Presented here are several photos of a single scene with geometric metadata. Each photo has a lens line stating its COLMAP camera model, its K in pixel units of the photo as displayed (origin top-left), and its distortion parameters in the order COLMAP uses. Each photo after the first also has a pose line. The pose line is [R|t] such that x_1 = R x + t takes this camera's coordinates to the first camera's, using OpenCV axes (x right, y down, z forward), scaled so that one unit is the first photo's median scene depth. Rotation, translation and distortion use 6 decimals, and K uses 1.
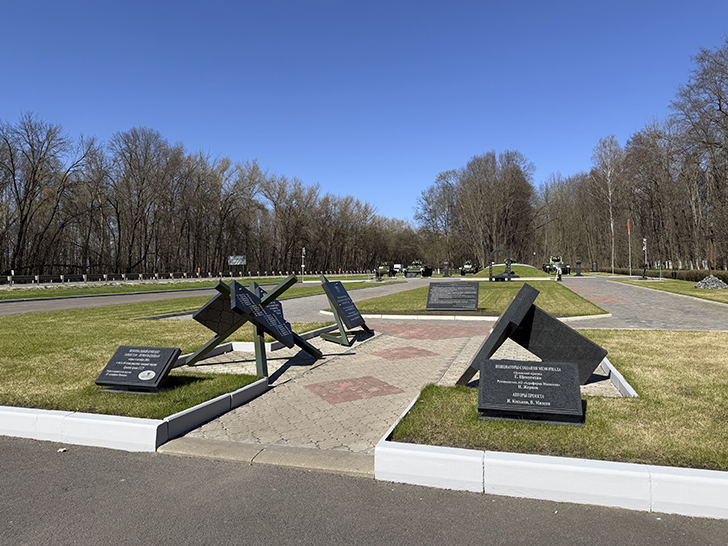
lens RADIAL K [[514.1, 0, 362.3], [0, 514.1, 277.4], [0, 0, 1]] dist [0.105108, -0.141161]
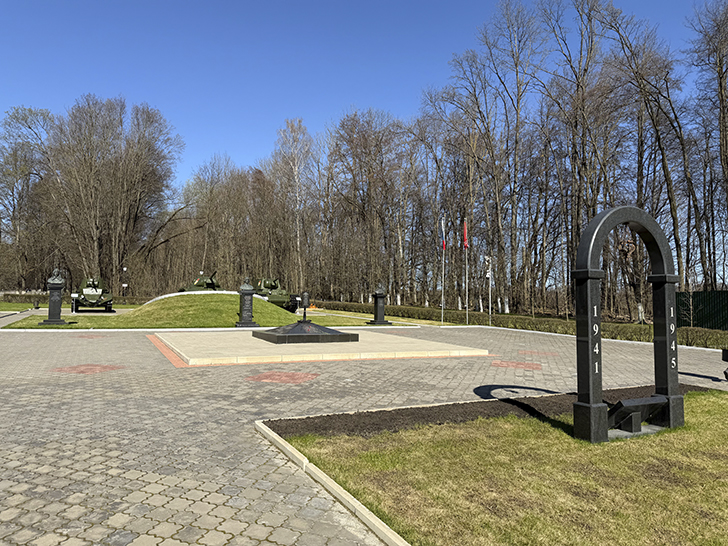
lens RADIAL K [[514.1, 0, 362.3], [0, 514.1, 277.4], [0, 0, 1]] dist [0.105108, -0.141161]
pose [[0.716887, 0.060041, 0.694599, 0.044298], [-0.026641, 0.997916, -0.058764, -0.009386], [-0.696680, 0.023622, 0.716993, 0.380904]]
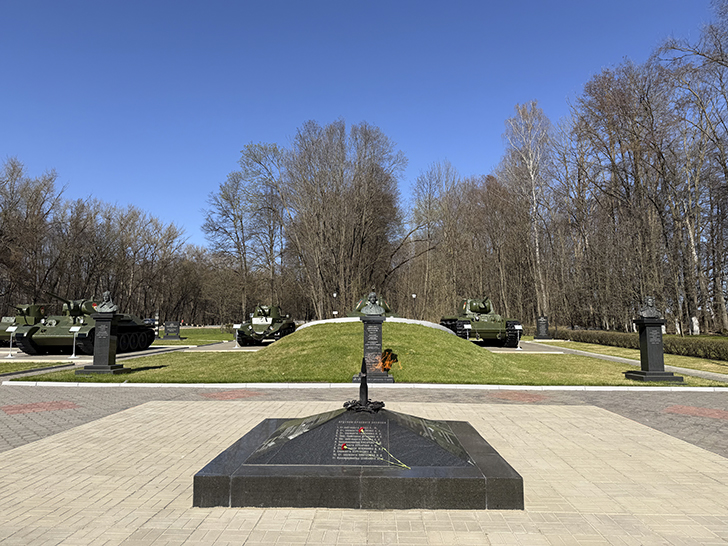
lens RADIAL K [[514.1, 0, 362.3], [0, 514.1, 277.4], [0, 0, 1]] dist [0.105108, -0.141161]
pose [[0.961803, 0.043359, 0.270288, 0.124602], [-0.017473, 0.995087, -0.097454, -0.012466], [-0.273186, 0.089009, 0.957835, 0.452968]]
